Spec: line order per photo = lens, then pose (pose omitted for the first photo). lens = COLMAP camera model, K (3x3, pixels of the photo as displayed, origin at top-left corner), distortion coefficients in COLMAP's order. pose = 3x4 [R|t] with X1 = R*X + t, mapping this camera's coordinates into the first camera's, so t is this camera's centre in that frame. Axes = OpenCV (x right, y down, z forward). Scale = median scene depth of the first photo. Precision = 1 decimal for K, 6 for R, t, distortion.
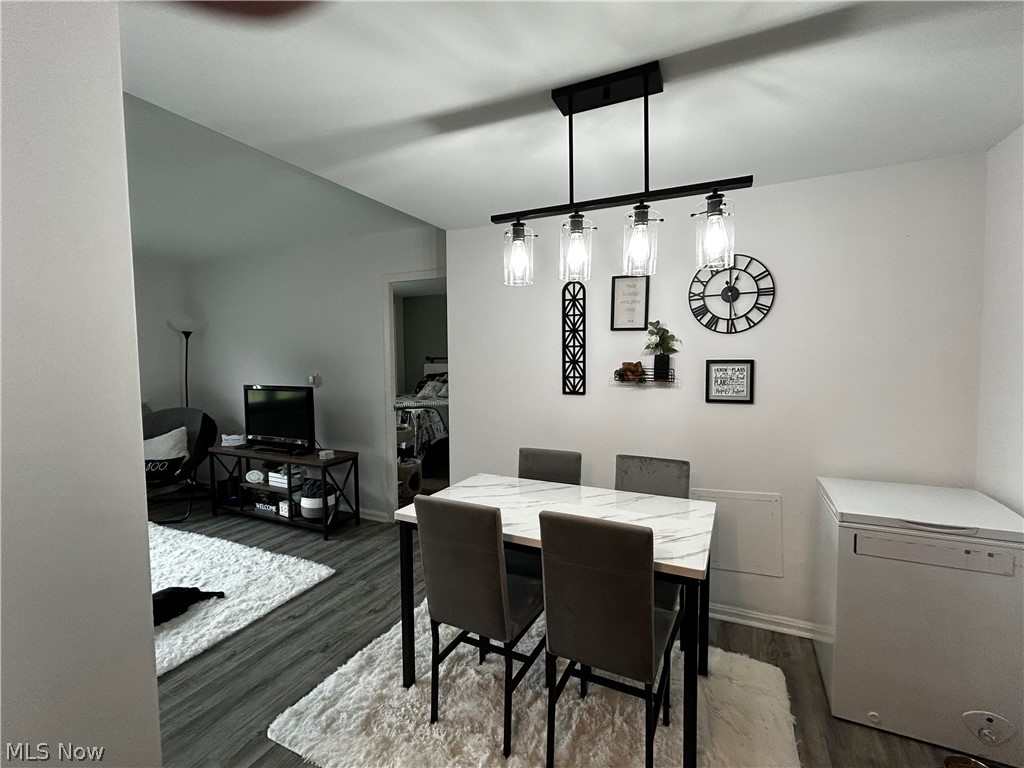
lens RADIAL K [[455.1, 0, 505.3], [0, 455.1, 382.6], [0, 0, 1]] dist [-0.005467, 0.000556]
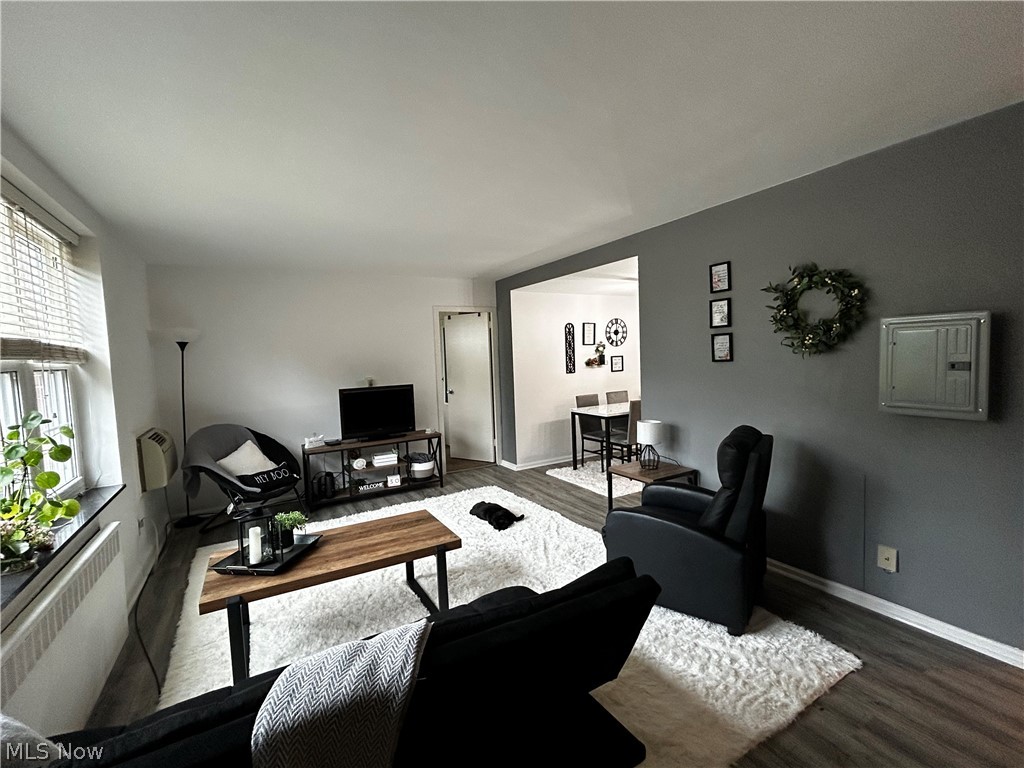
lens RADIAL K [[455.1, 0, 515.3], [0, 455.1, 381.9], [0, 0, 1]] dist [-0.005467, 0.000556]
pose [[0.562765, -0.063506, 0.824174, -2.059543], [0.083367, 0.996321, 0.019846, 0.001935], [-0.822402, 0.057540, 0.565990, -0.051852]]
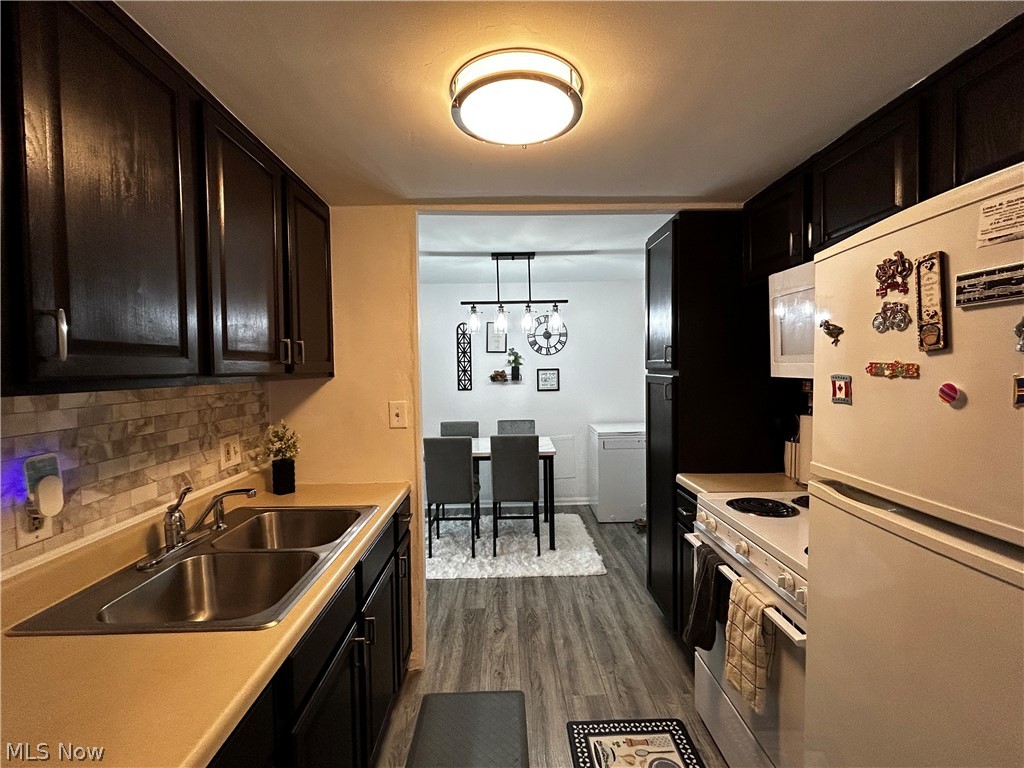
lens RADIAL K [[455.1, 0, 509.9], [0, 455.1, 383.3], [0, 0, 1]] dist [-0.005467, 0.000556]
pose [[0.894507, -0.022216, 0.446502, -0.493338], [0.033799, 0.999267, -0.017994, 0.039616], [-0.445775, 0.031188, 0.894602, -0.628131]]
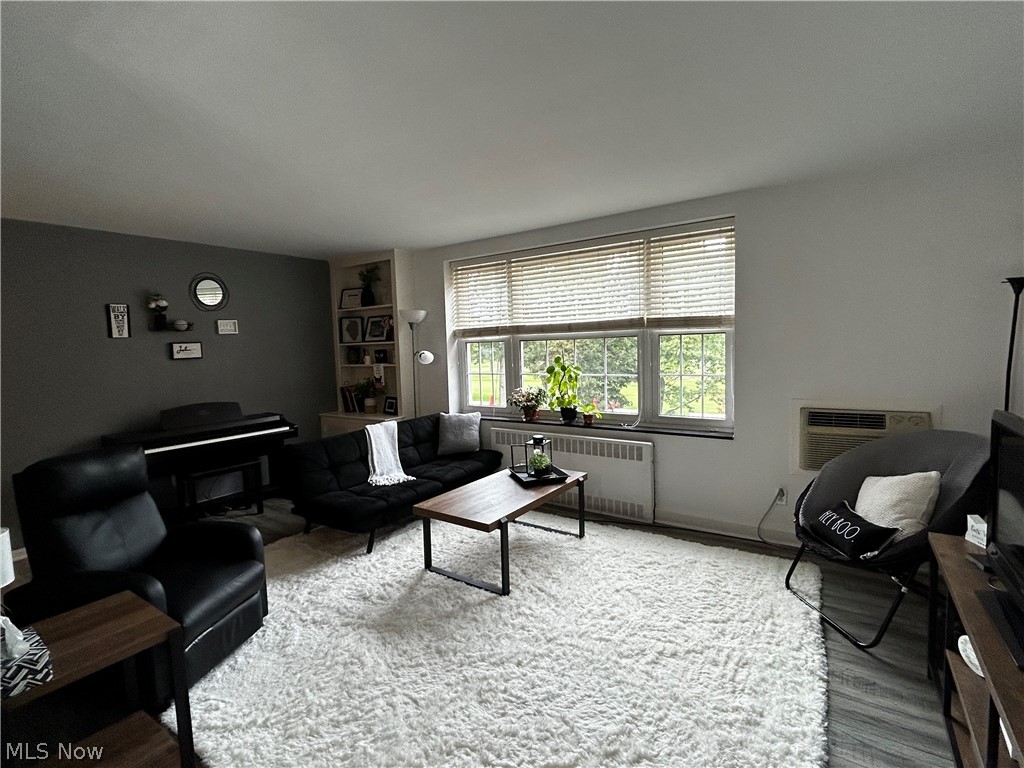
lens RADIAL K [[487.2, 0, 508.2], [0, 487.2, 388.7], [0, 0, 1]] dist [-0.001797, 0.000105]
pose [[-0.150473, 0.093809, -0.984153, -0.198818], [-0.032730, 0.994469, 0.099797, -0.055718], [0.988072, 0.047228, -0.146570, 1.057974]]
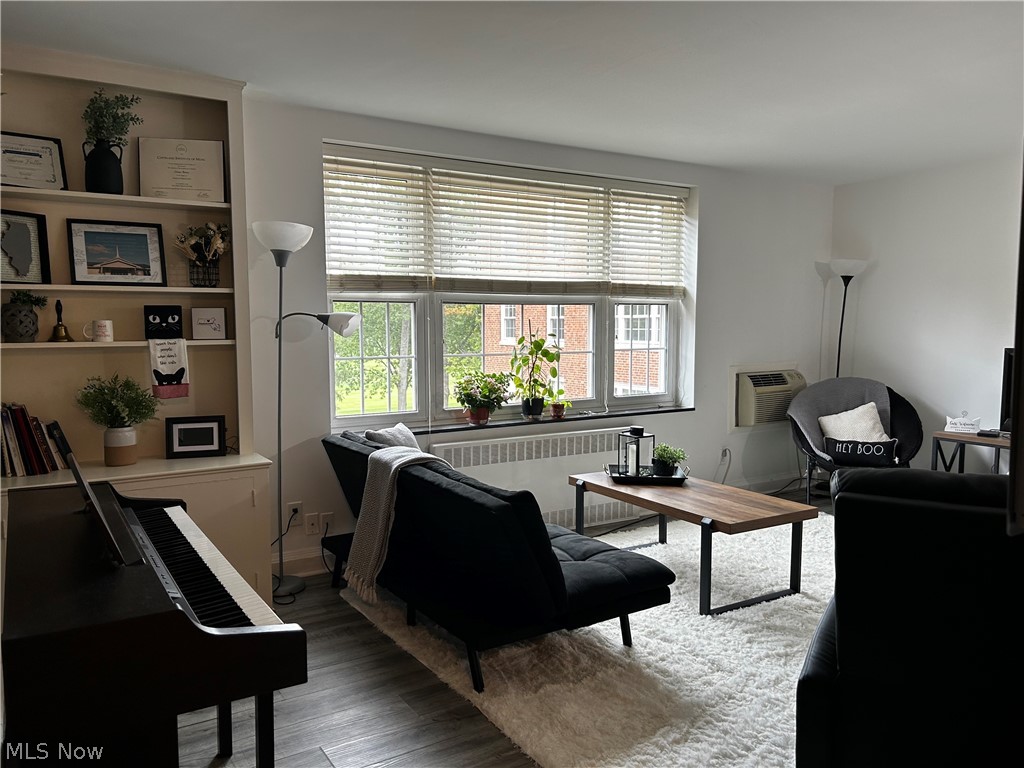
lens RADIAL K [[782.5, 0, 512.0], [0, 782.5, 388.2], [0, 0, 1]] dist [0.028621, -0.002866]
pose [[0.853277, 0.052204, -0.518837, -0.946884], [-0.036923, 0.998527, 0.039747, 0.076820], [0.520148, -0.014758, 0.853948, -0.746583]]
